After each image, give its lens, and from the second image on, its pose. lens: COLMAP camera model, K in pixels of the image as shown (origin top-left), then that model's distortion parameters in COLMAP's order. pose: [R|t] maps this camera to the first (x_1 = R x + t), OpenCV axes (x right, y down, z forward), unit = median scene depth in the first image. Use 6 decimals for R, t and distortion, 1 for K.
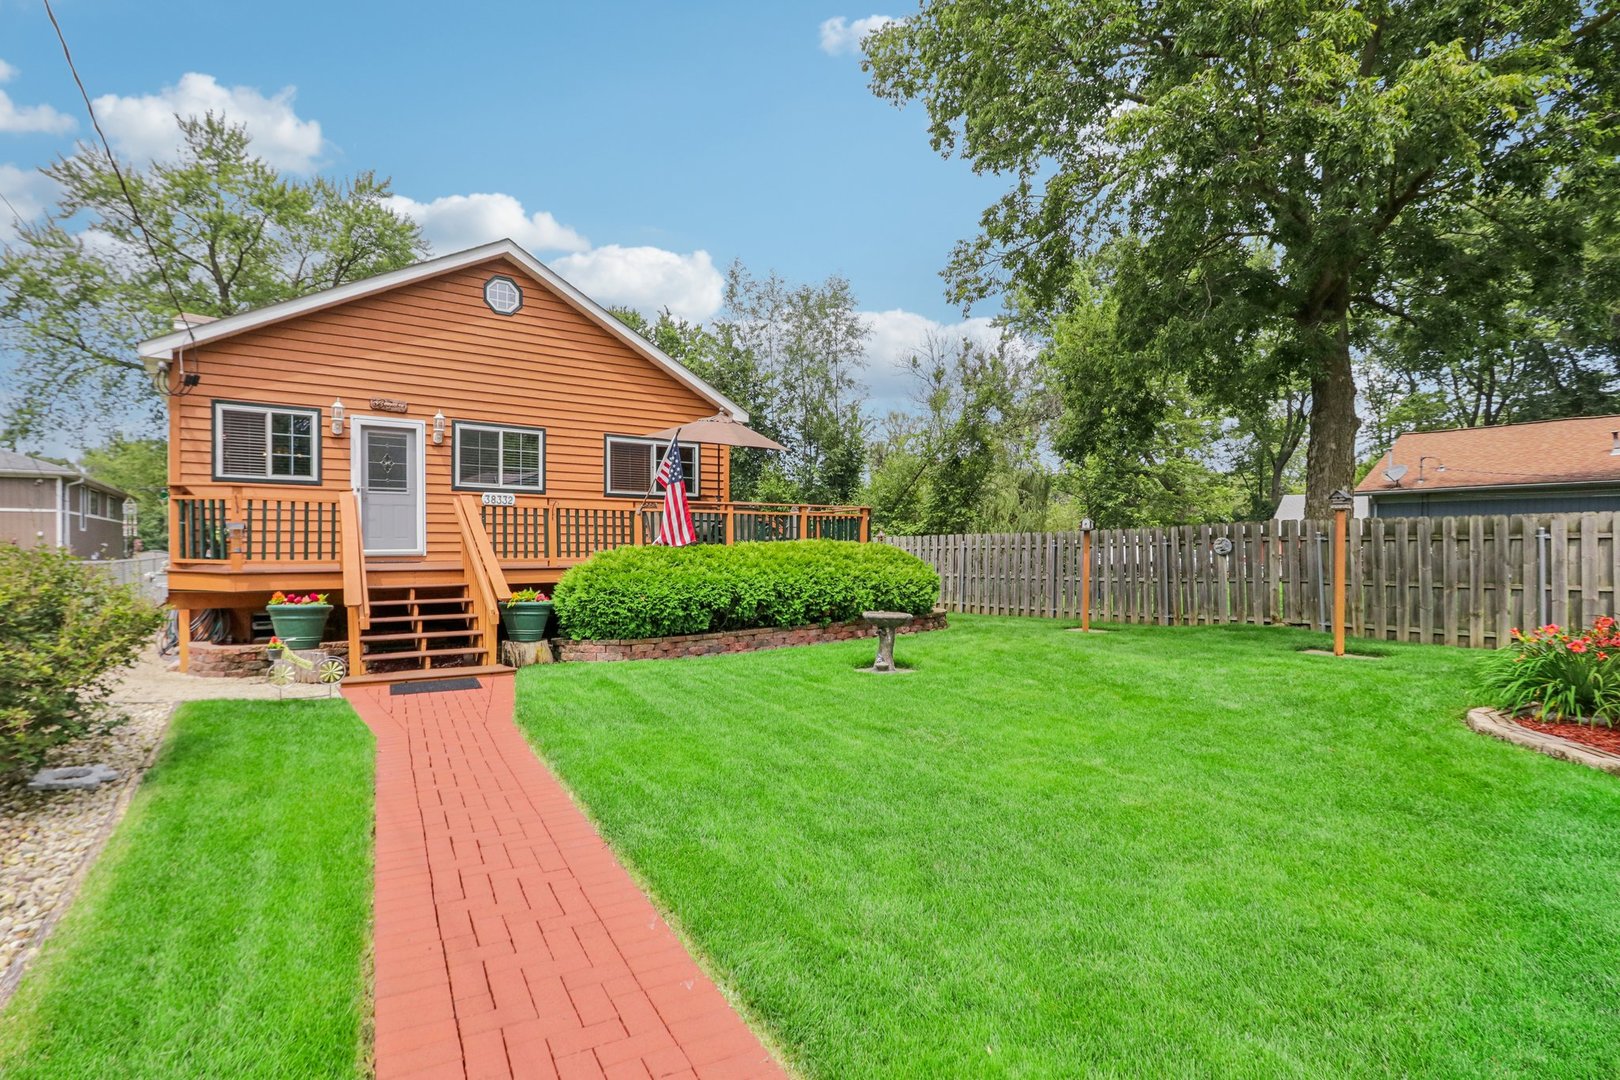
lens RADIAL K [[792.1, 0, 818.0], [0, 792.1, 546.9], [0, 0, 1]] dist [-0.025730, -0.000946]
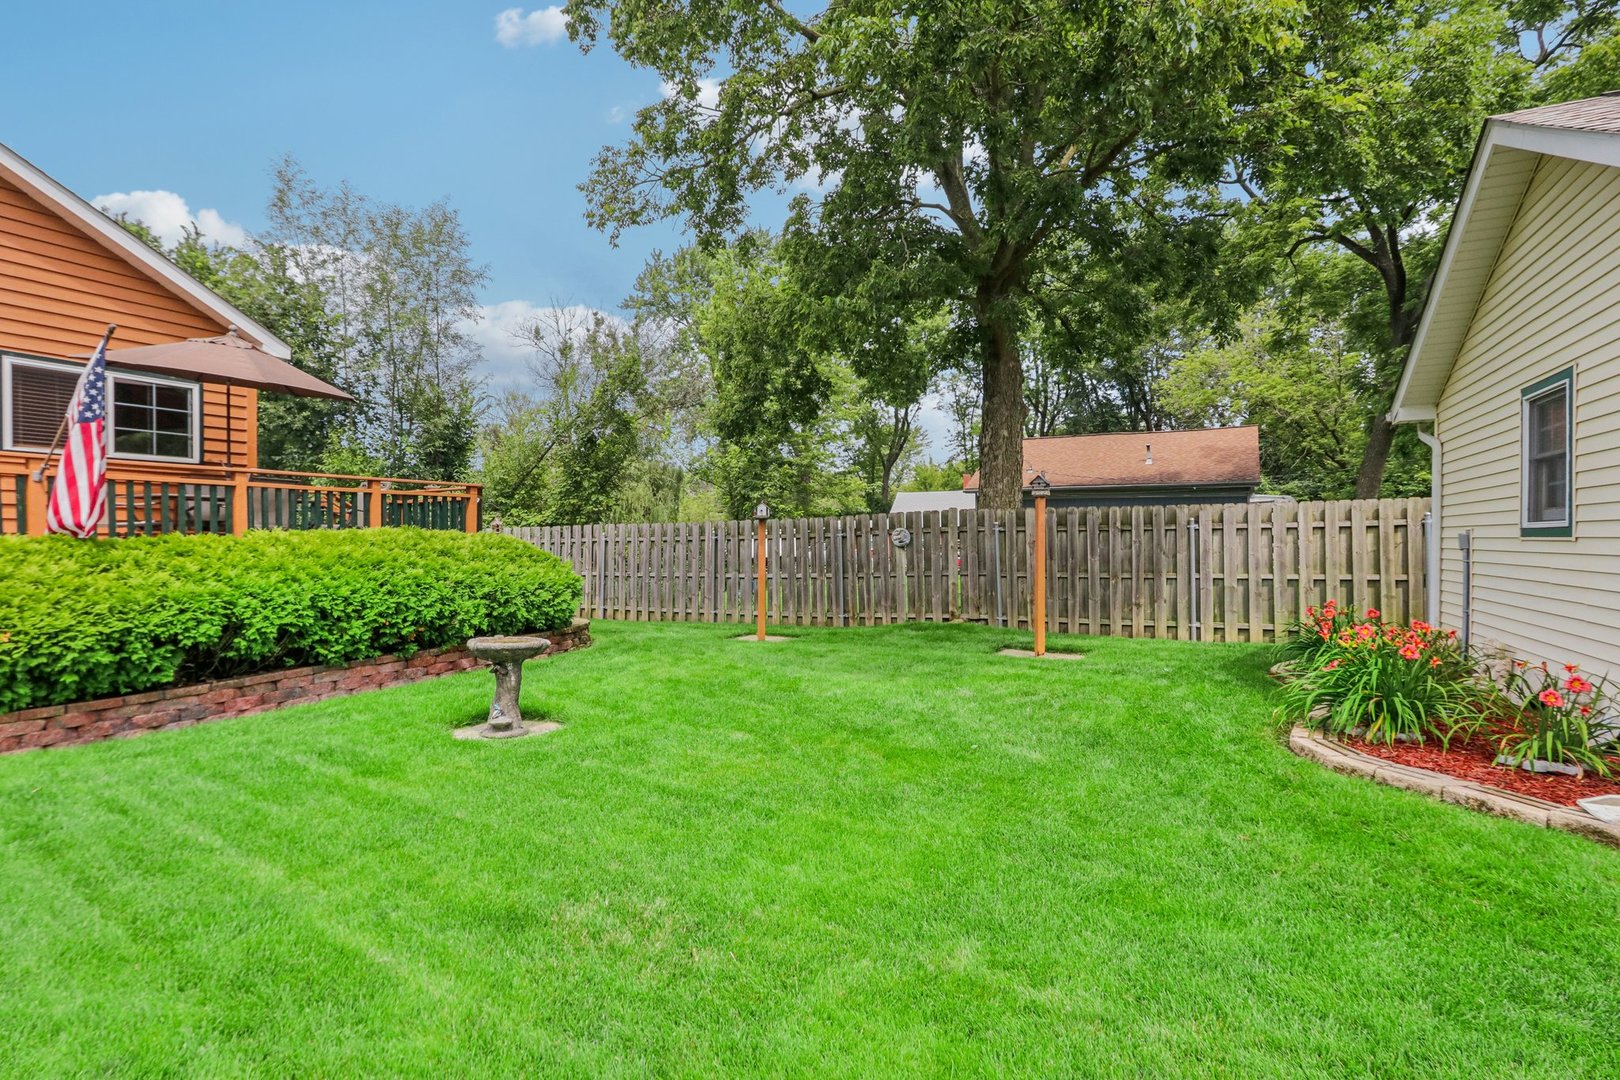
lens RADIAL K [[758.6, 0, 820.4], [0, 758.6, 544.7], [0, 0, 1]] dist [-0.019903, 0.002734]
pose [[0.885093, -0.004596, 0.465391, 0.020736], [0.002880, 0.999986, 0.004398, 0.003787], [-0.465405, -0.002552, 0.885094, 0.270350]]
